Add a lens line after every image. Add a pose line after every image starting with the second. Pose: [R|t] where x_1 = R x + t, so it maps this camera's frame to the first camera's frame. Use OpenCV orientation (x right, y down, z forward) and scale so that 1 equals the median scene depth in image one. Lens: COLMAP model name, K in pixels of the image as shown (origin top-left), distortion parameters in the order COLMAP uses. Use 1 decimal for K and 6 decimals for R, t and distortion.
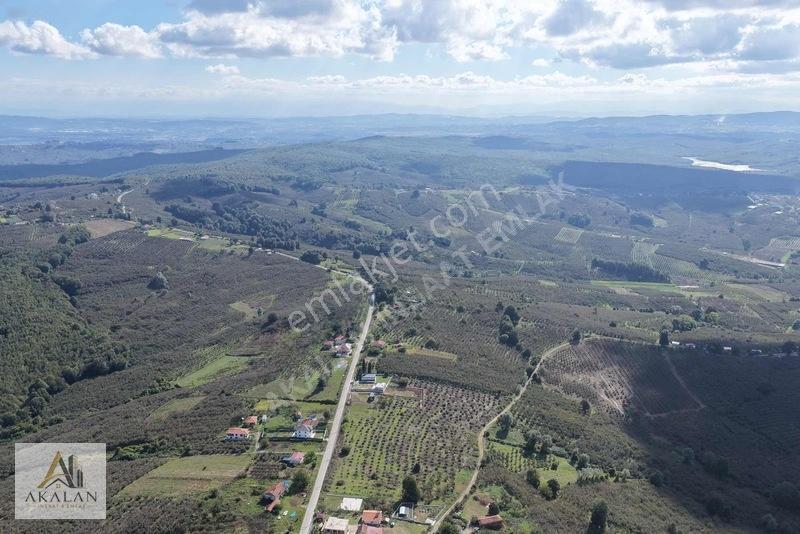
lens RADIAL K [[663.4, 0, 399.5], [0, 663.4, 263.0], [0, 0, 1]] dist [-0.010543, 0.034981]
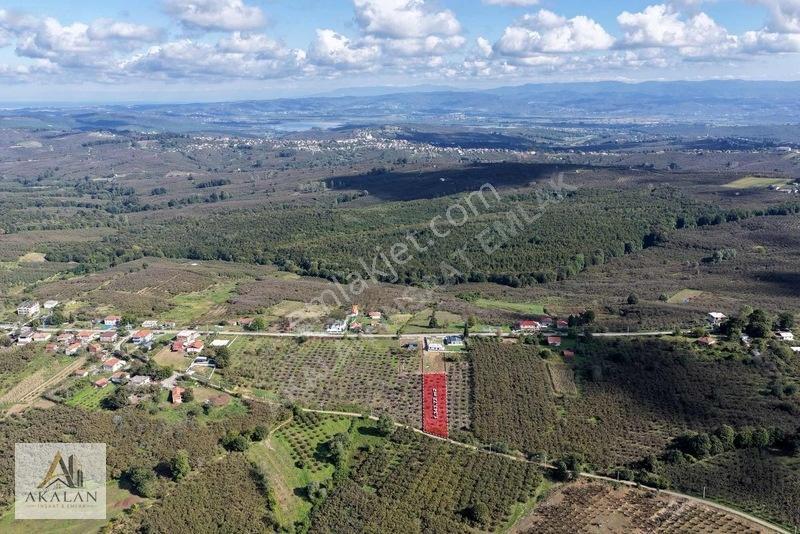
lens RADIAL K [[663.4, 0, 400.3], [0, 663.4, 268.0], [0, 0, 1]] dist [-0.010543, 0.034981]
pose [[0.010136, 0.252188, -0.967625, 0.492547], [-0.226665, 0.943066, 0.243412, -0.076886], [0.973920, 0.216860, 0.066721, 0.514068]]
